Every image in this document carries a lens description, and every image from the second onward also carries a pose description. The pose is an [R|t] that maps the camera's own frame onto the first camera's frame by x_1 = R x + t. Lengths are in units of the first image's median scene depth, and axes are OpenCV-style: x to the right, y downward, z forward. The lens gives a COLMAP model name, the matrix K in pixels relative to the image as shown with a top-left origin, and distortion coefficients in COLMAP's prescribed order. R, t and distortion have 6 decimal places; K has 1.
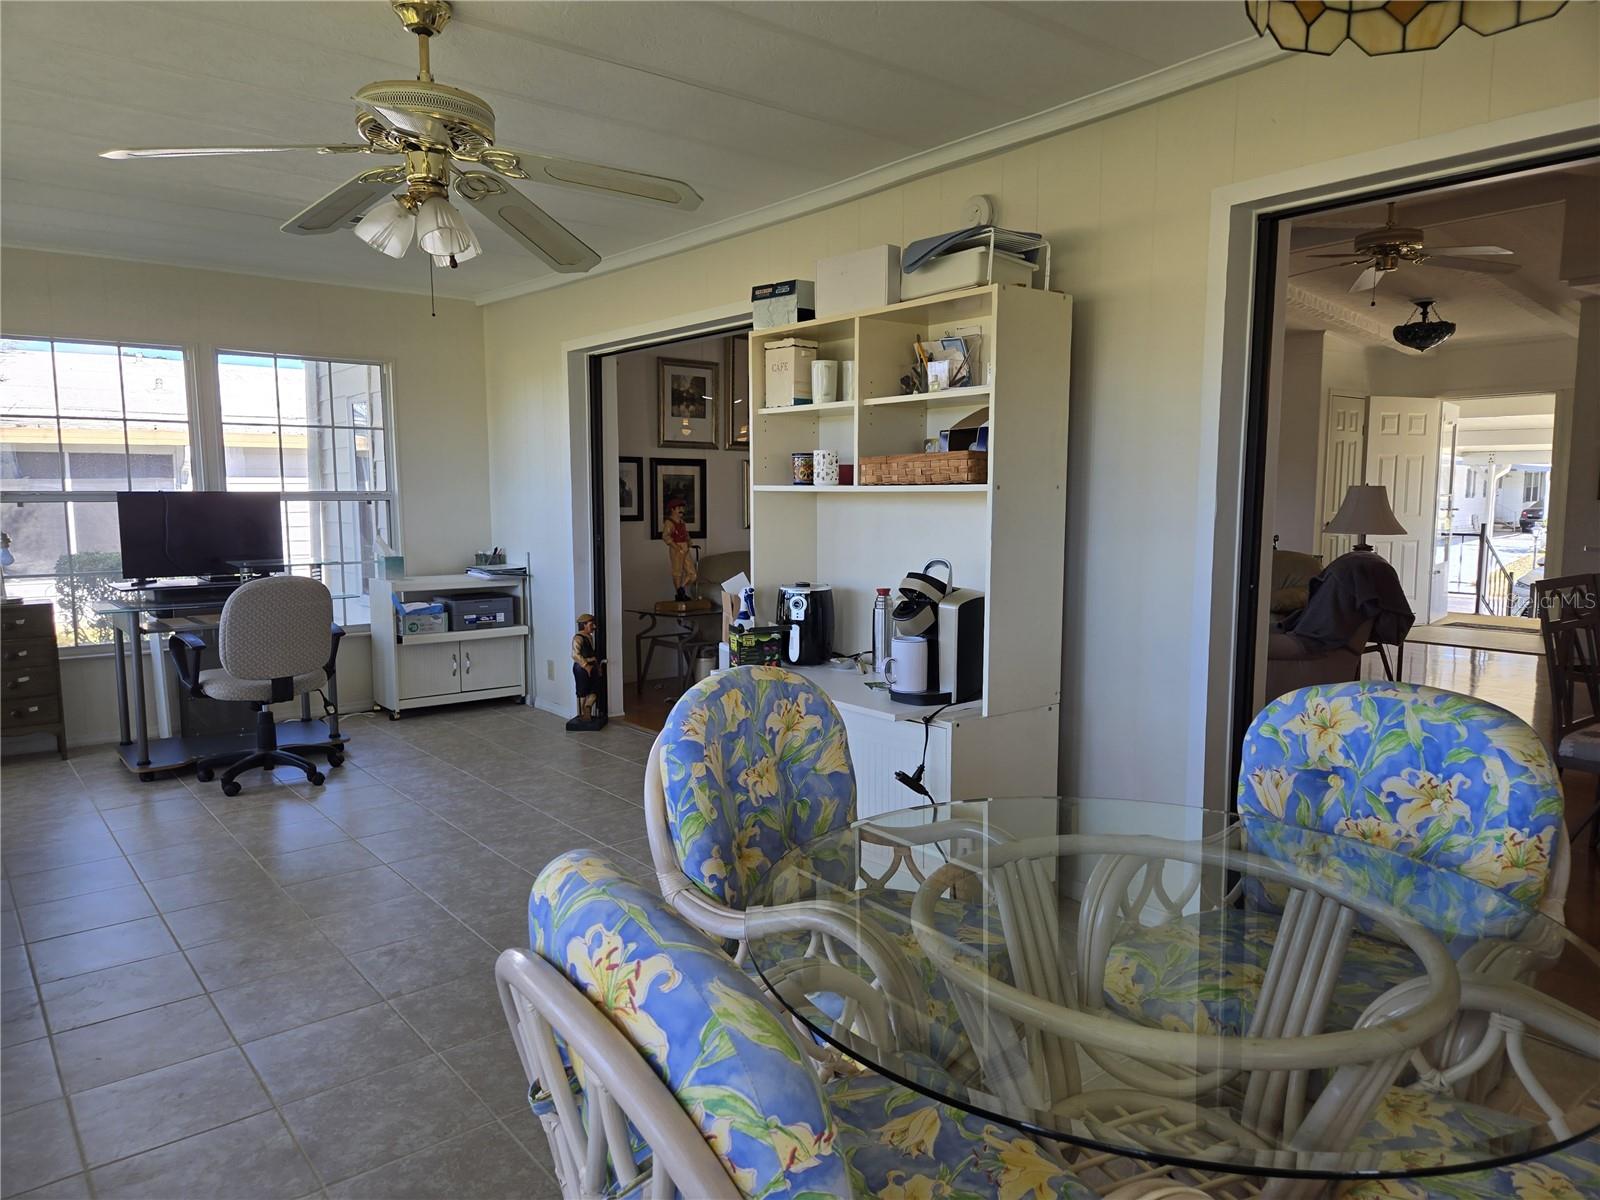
lens RADIAL K [[1066.8, 0, 793.4], [0, 1066.8, 606.3], [0, 0, 1]] dist [0.072936, -0.054374]
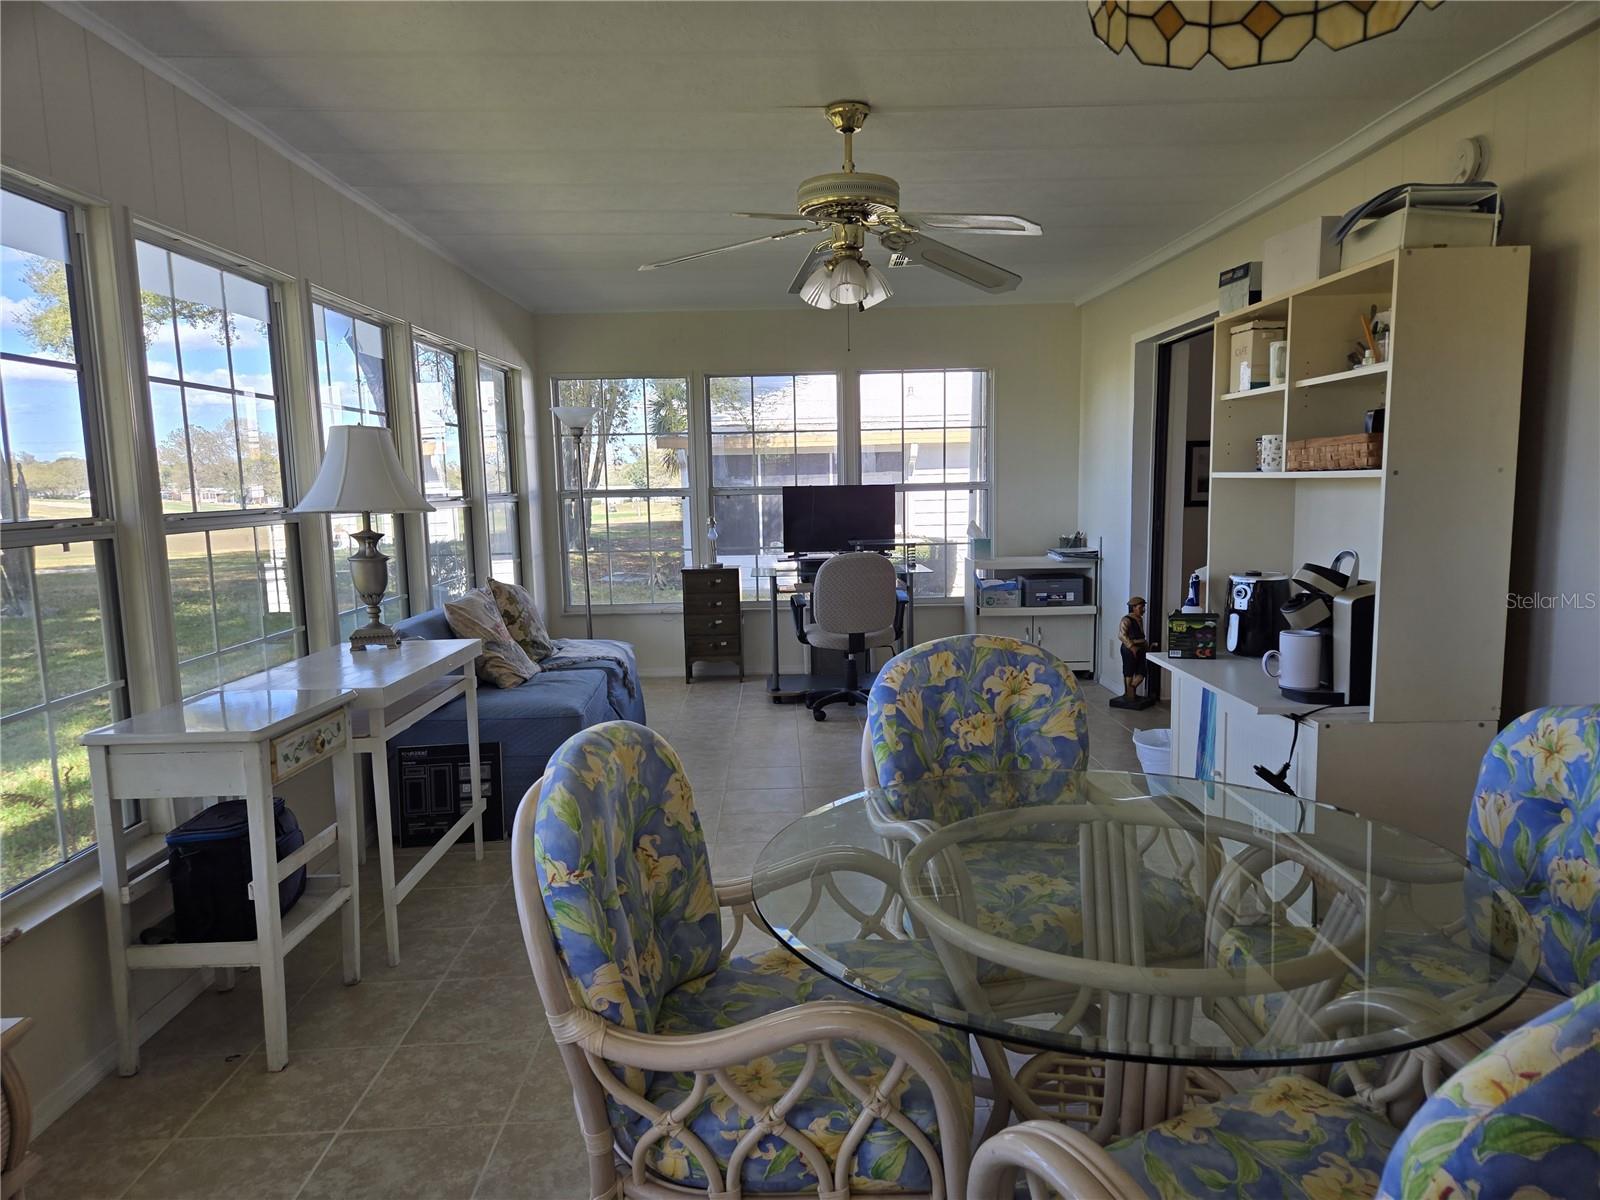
lens RADIAL K [[1066.8, 0, 806.0], [0, 1066.8, 608.0], [0, 0, 1]] dist [0.072936, -0.054374]
pose [[0.795778, 0.057999, -0.602804, 0.347308], [-0.047815, 0.998313, 0.032931, -0.002373], [0.603697, 0.002617, 0.797209, -0.038804]]
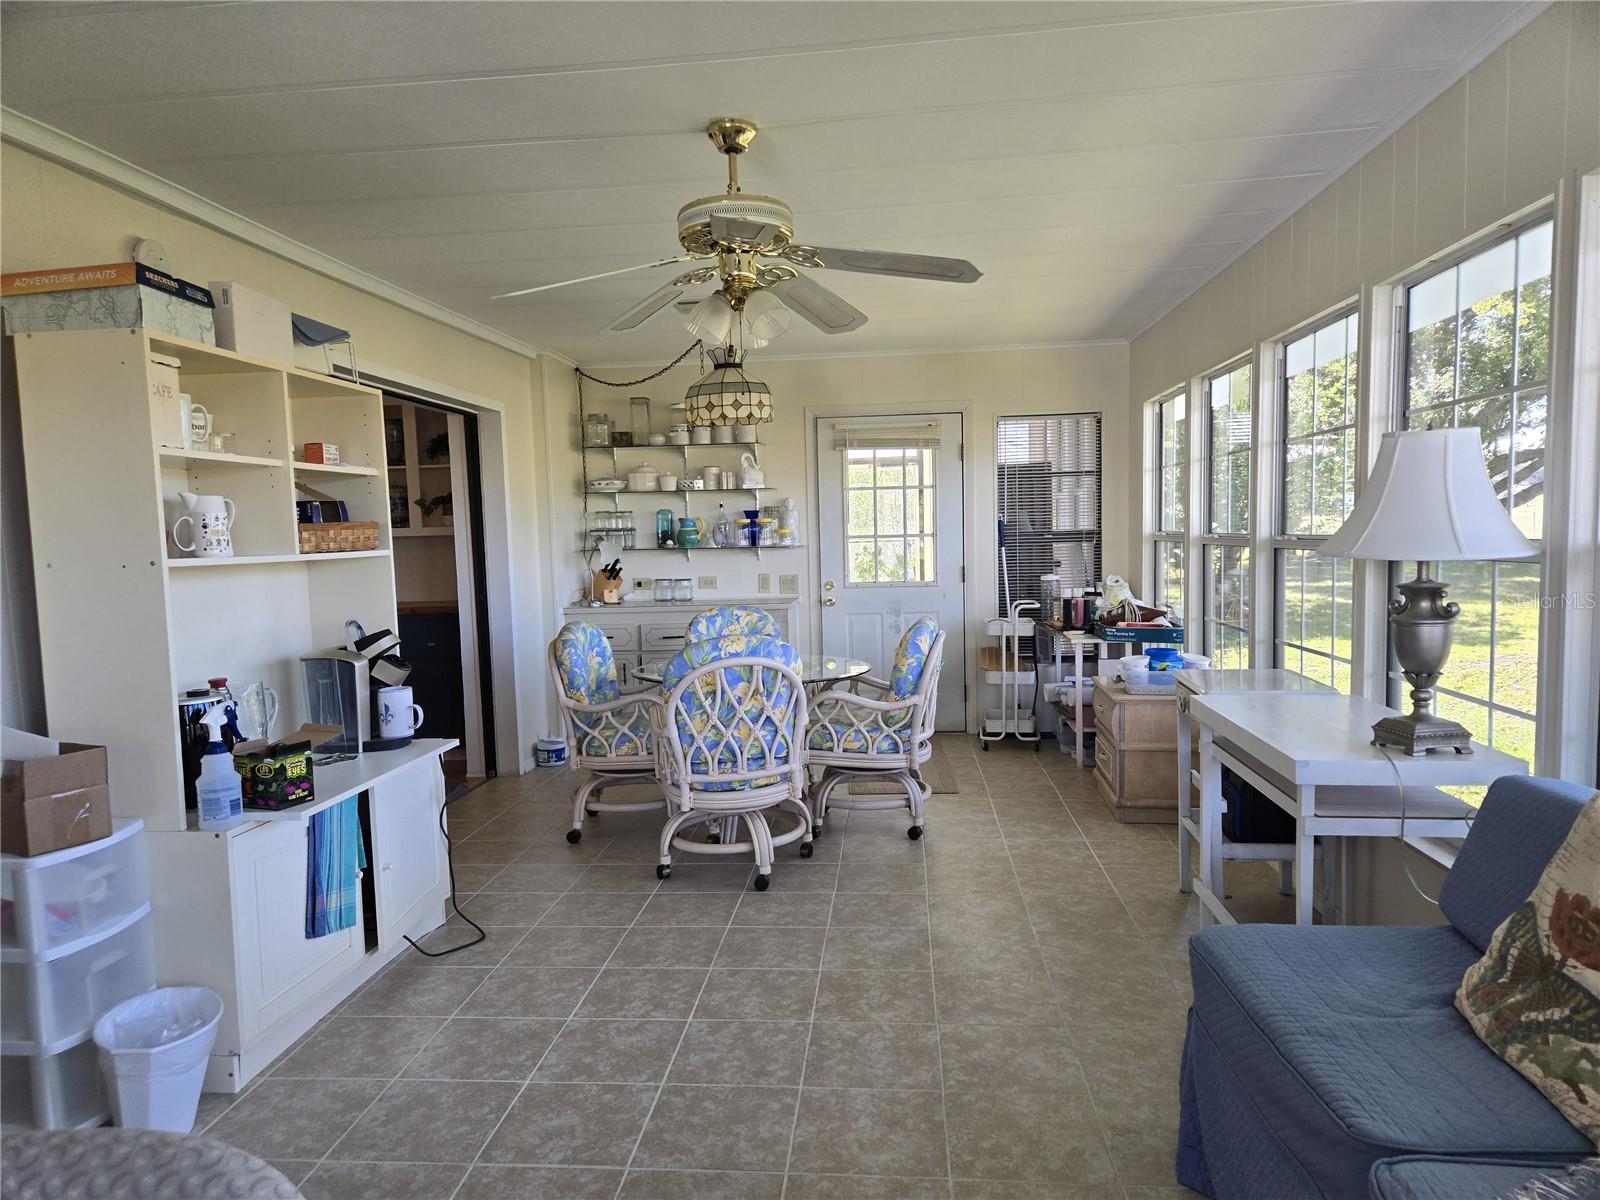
lens RADIAL K [[1066.8, 0, 799.7], [0, 1066.8, 603.2], [0, 0, 1]] dist [0.072936, -0.054374]
pose [[-0.712871, -0.028400, 0.700720, -0.998309], [0.107262, 0.983008, 0.148963, -0.183536], [-0.693044, 0.181352, -0.697712, 1.520850]]
